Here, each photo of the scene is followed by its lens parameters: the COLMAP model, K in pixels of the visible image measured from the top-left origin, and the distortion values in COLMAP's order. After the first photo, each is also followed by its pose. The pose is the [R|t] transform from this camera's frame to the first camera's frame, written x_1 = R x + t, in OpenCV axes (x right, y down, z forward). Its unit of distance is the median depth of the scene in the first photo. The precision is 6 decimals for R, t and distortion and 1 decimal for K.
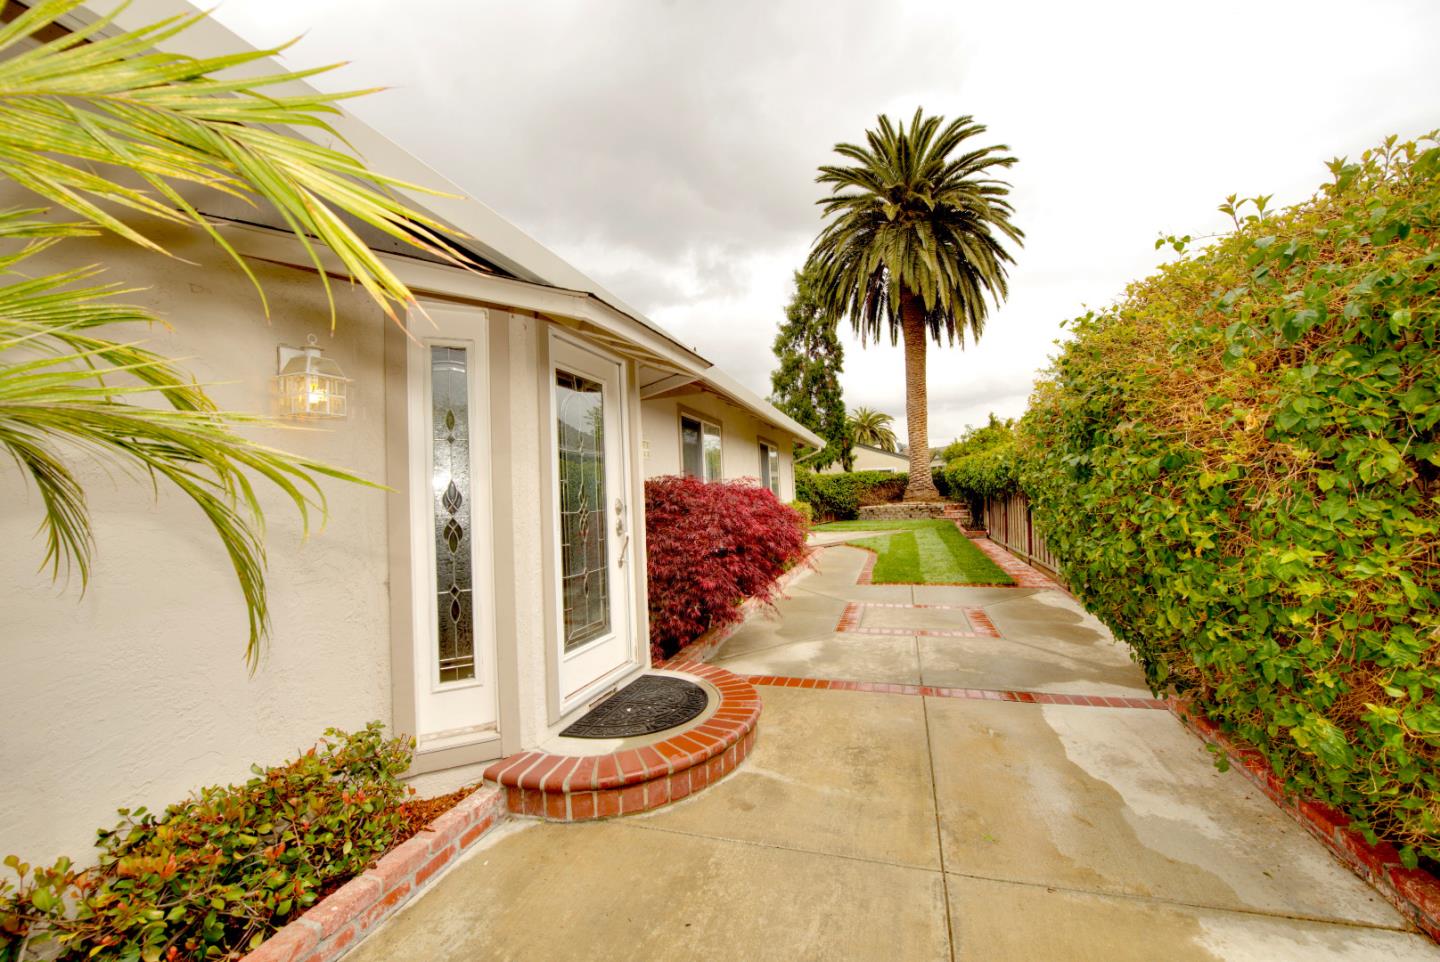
lens RADIAL K [[672.2, 0, 709.5], [0, 672.2, 488.4], [0, 0, 1]] dist [-0.017168, 0.000973]
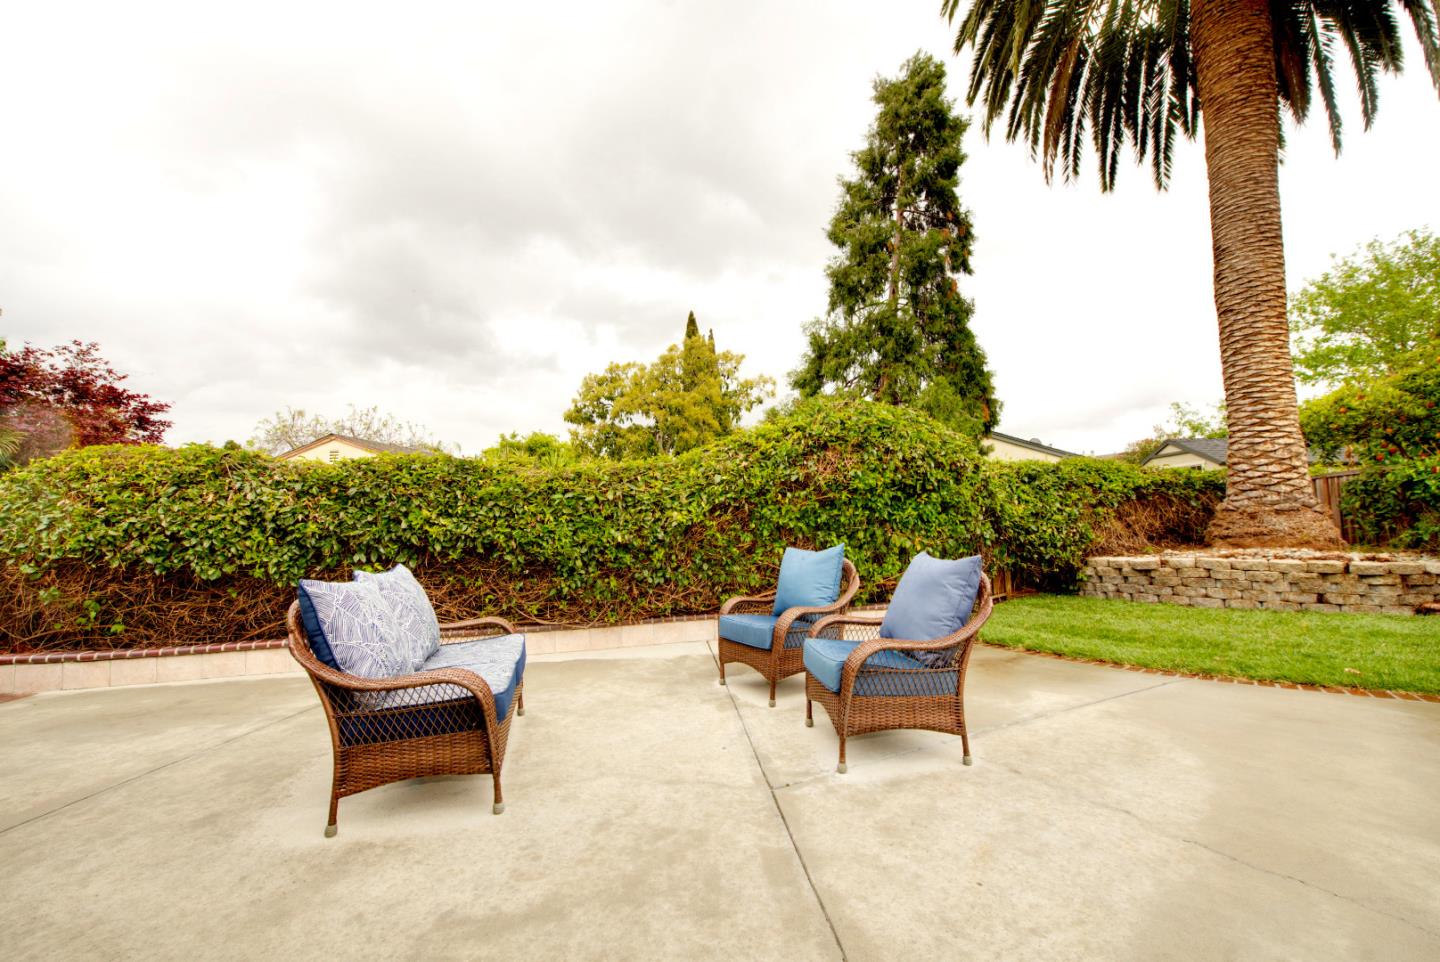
lens RADIAL K [[592.6, 0, 726.3], [0, 592.6, 476.9], [0, 0, 1]] dist [-0.020462, -0.000775]
pose [[0.997252, 0.028798, -0.068262, 0.058164], [-0.033112, 0.997469, -0.062927, 0.010119], [0.066277, 0.065014, 0.995681, 0.631565]]
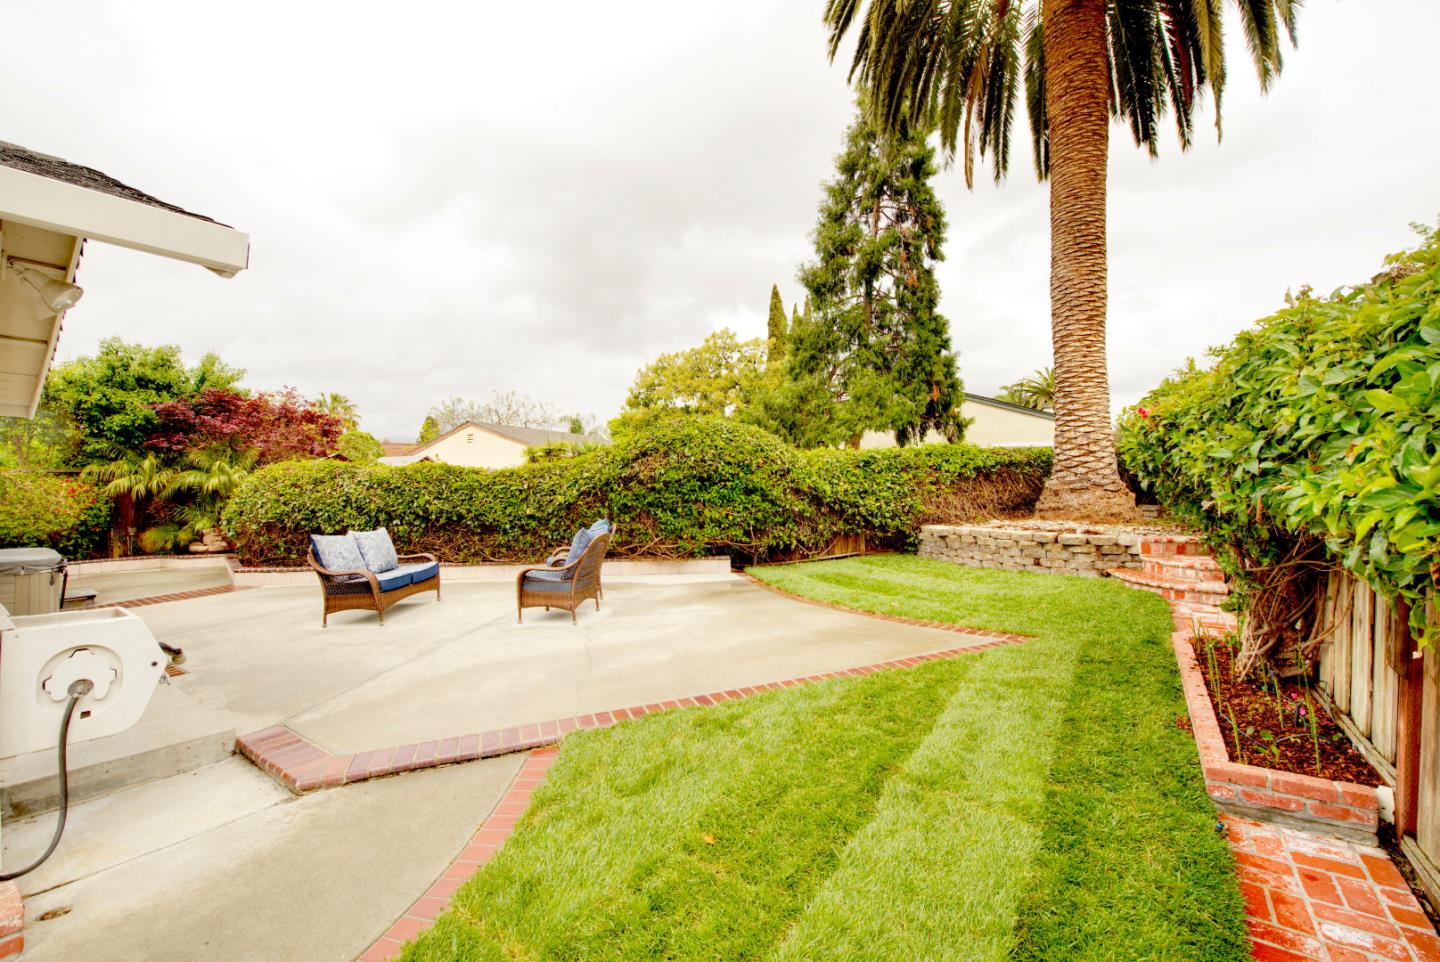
lens RADIAL K [[592.6, 0, 713.6], [0, 592.6, 481.7], [0, 0, 1]] dist [-0.020462, -0.000775]
pose [[0.943142, 0.027577, -0.331244, 0.207486], [-0.019972, 0.999453, 0.026342, -0.007270], [0.331789, -0.018229, 0.943178, 0.553423]]
